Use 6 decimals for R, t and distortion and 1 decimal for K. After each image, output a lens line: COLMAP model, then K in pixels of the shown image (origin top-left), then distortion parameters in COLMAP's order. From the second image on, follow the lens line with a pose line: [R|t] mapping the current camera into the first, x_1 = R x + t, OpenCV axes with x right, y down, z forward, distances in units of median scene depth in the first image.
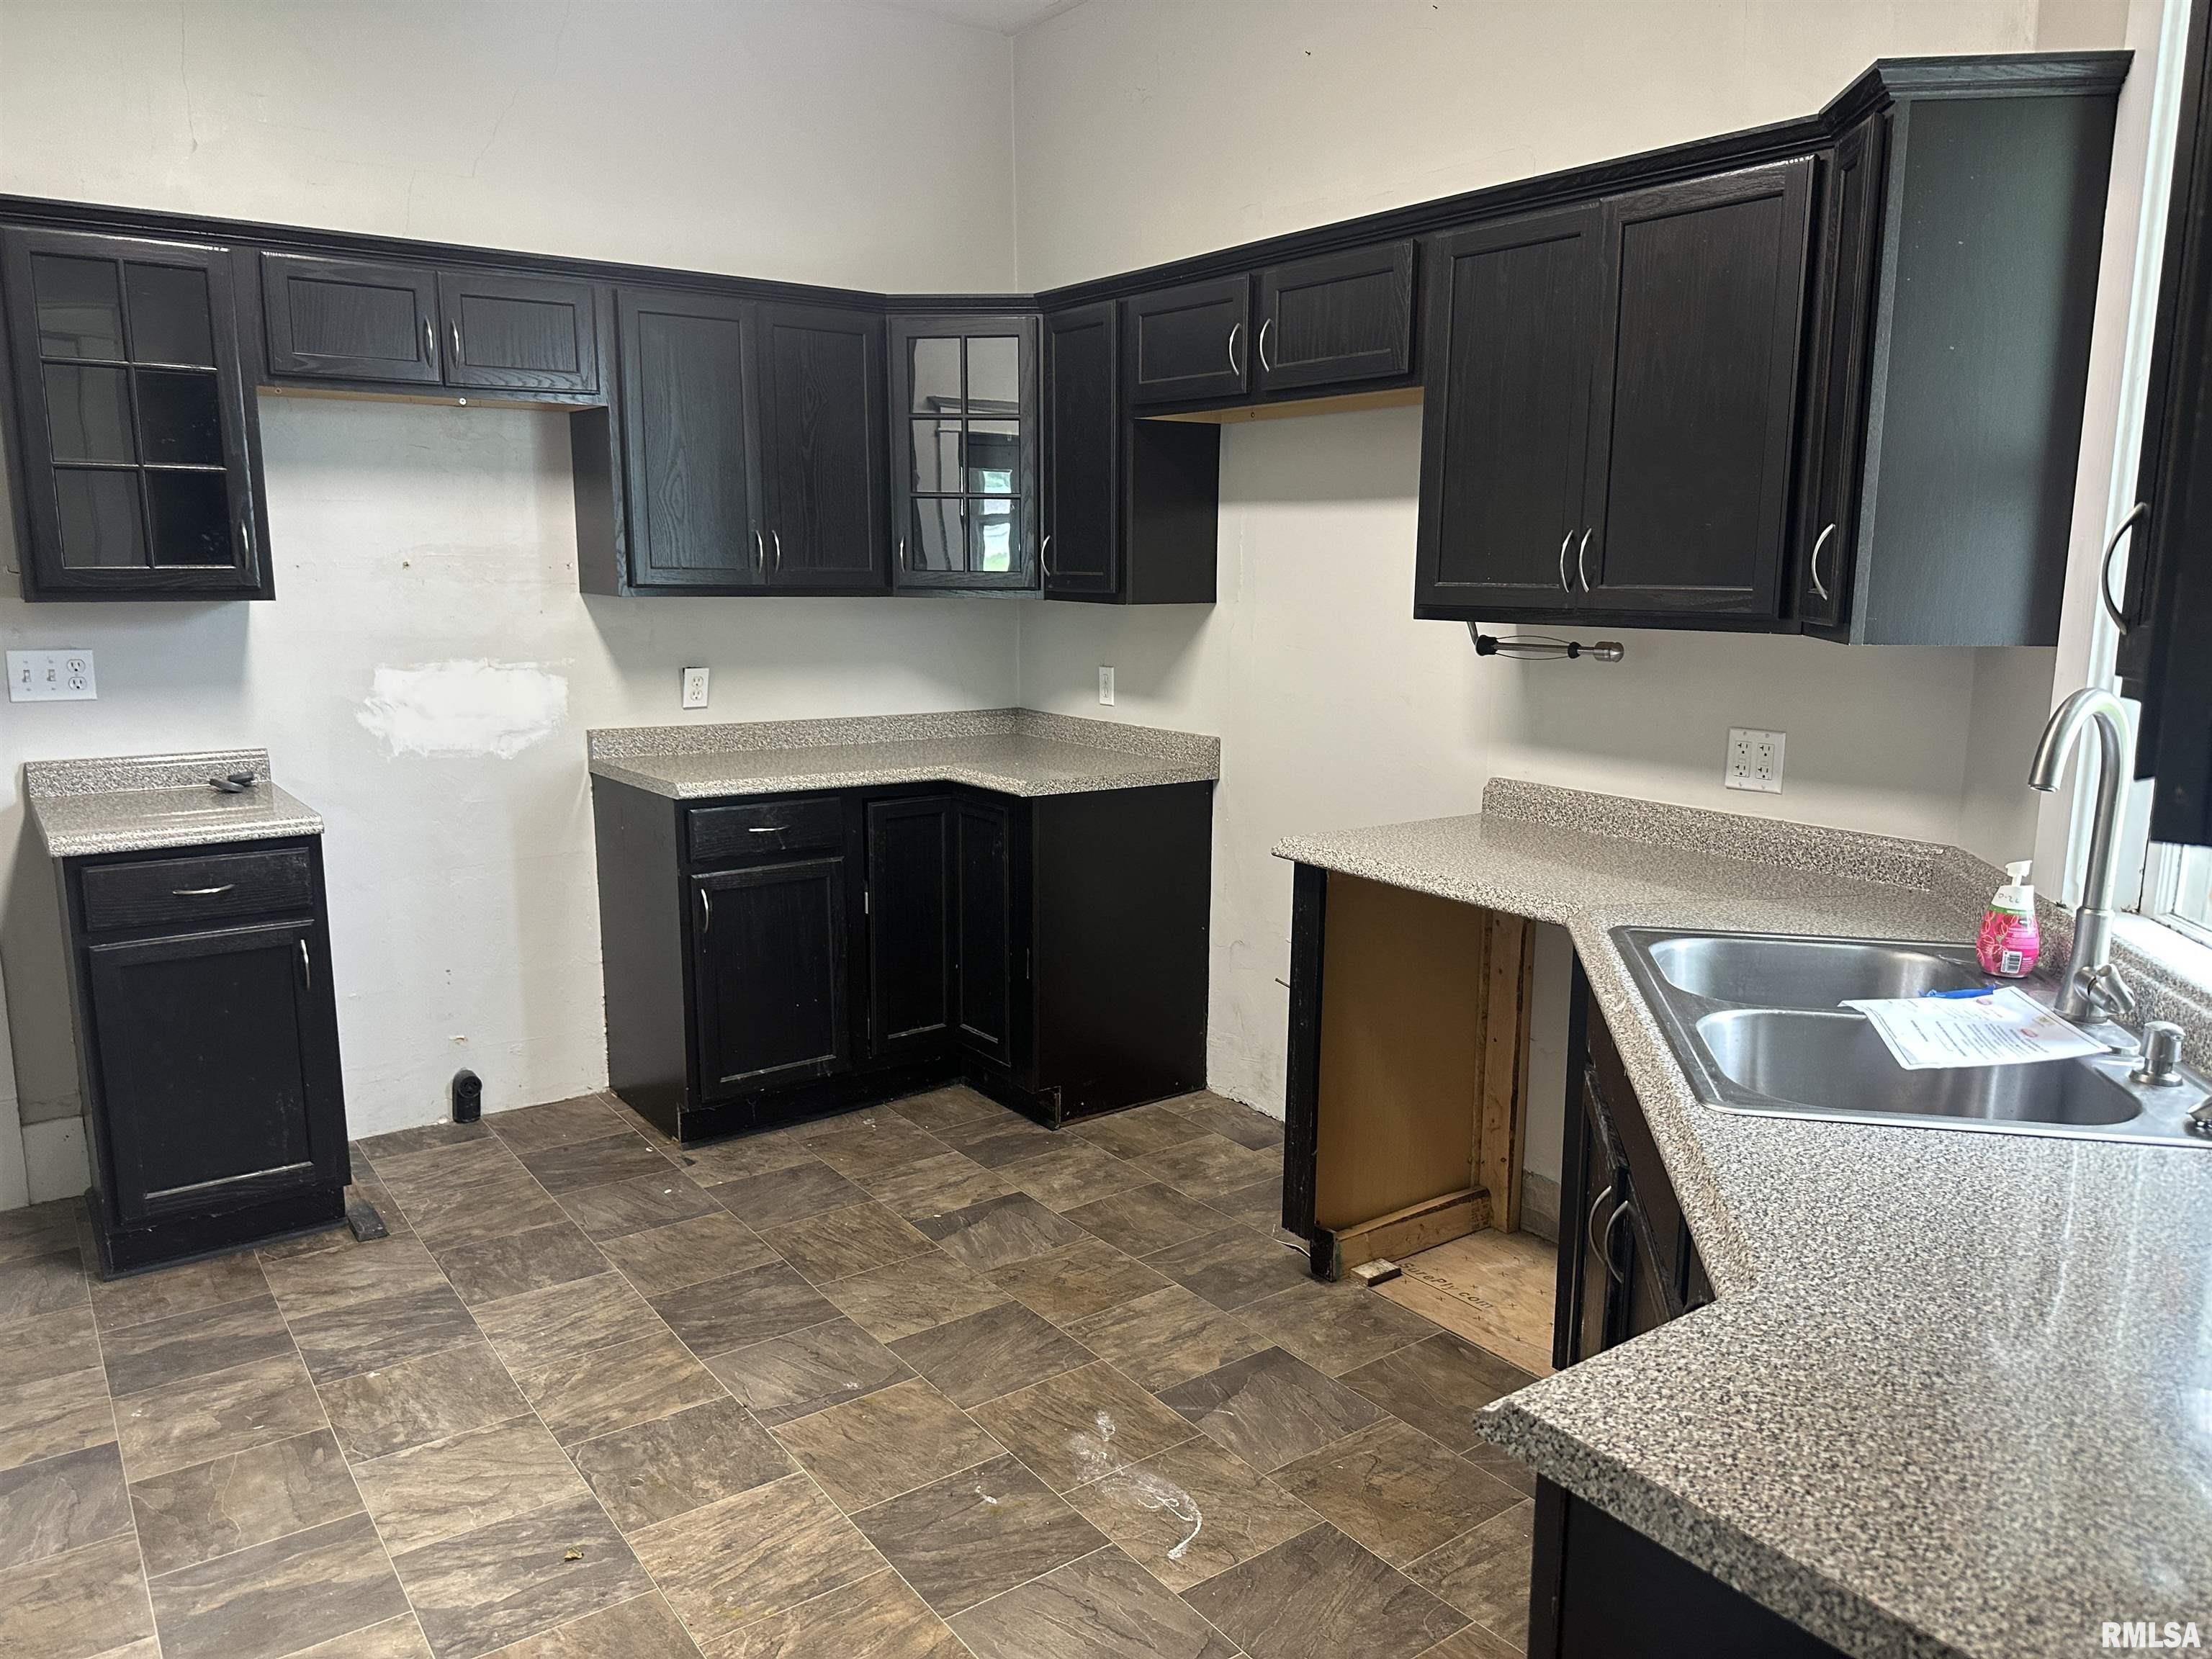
lens RADIAL K [[1546.8, 0, 1121.9], [0, 1546.8, 841.7], [0, 0, 1]] dist [0.038425, -0.040531]
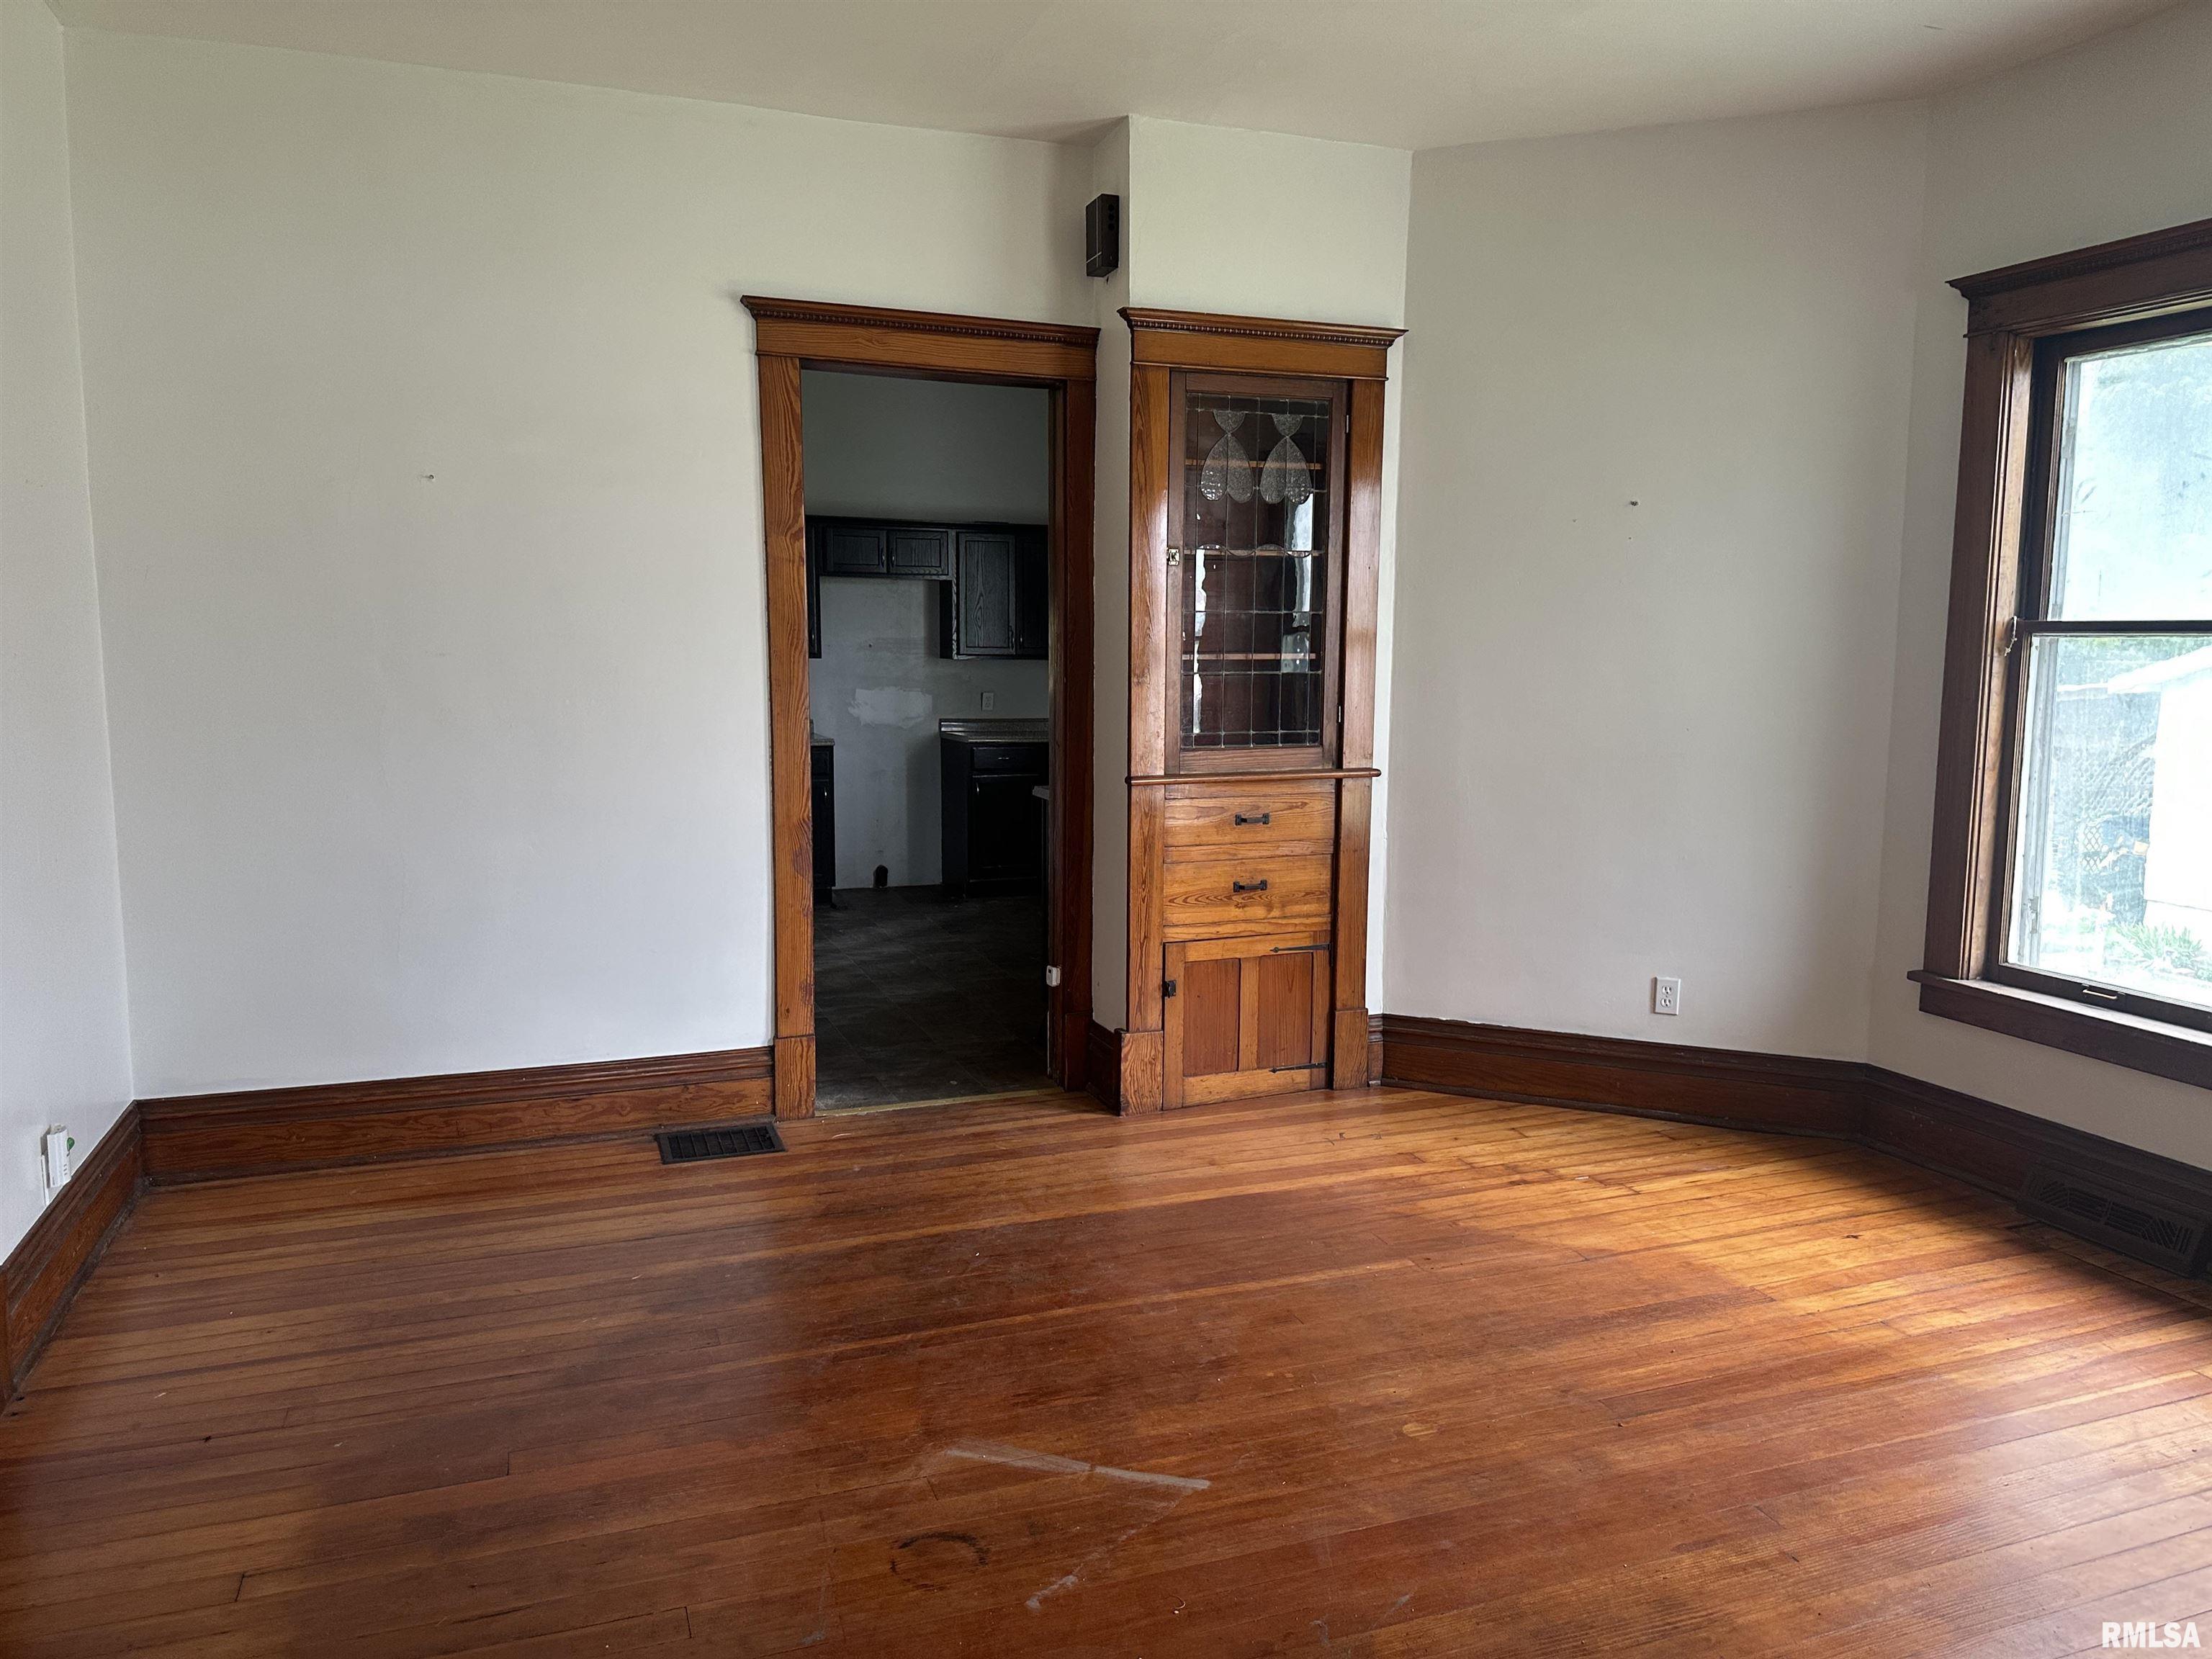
lens RADIAL K [[1546.8, 0, 1102.6], [0, 1546.8, 818.8], [0, 0, 1]] dist [0.038425, -0.040531]
pose [[0.958453, 0.034577, -0.283146, 0.548486], [-0.054026, 0.996664, -0.061167, 0.207417], [0.280086, 0.073923, 0.957124, -1.125783]]
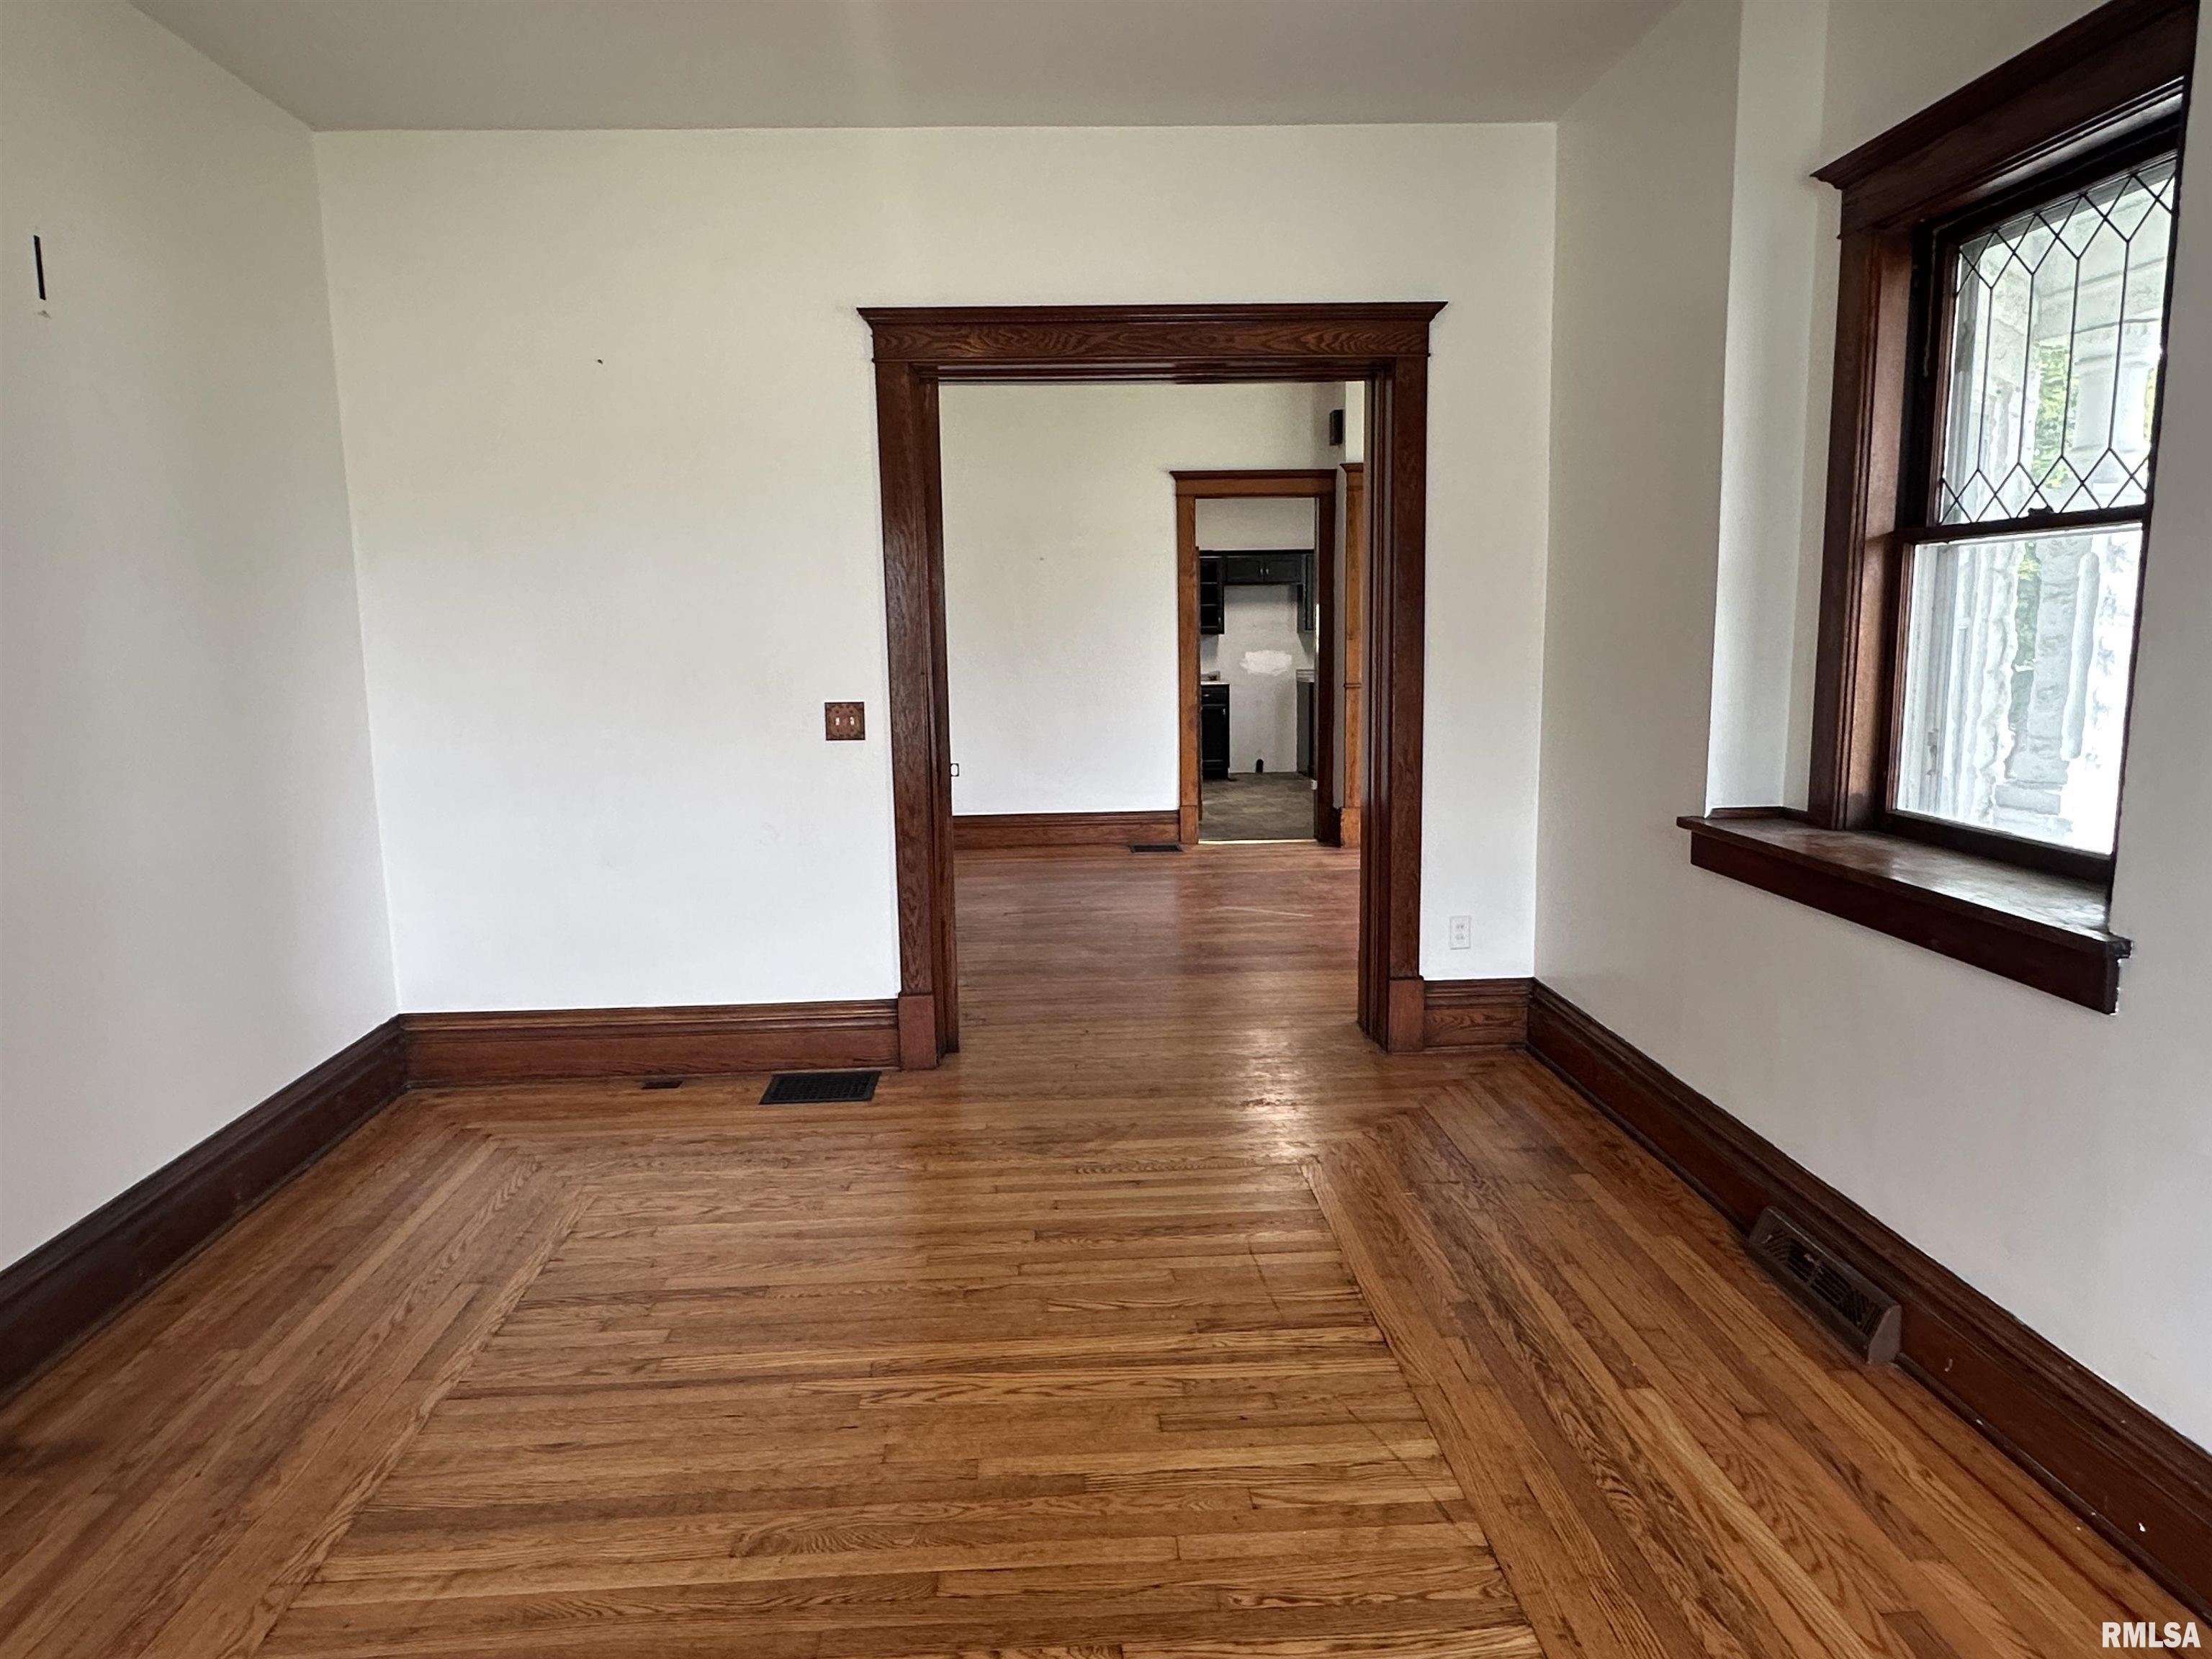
lens RADIAL K [[1351.0, 0, 1105.6], [0, 1351.0, 826.4], [0, 0, 1]] dist [0.051147, -0.000792]
pose [[0.831628, 0.065693, -0.551434, 1.124913], [-0.082686, 0.996558, -0.005979, 0.373076], [0.549143, 0.050569, 0.834197, -2.003967]]
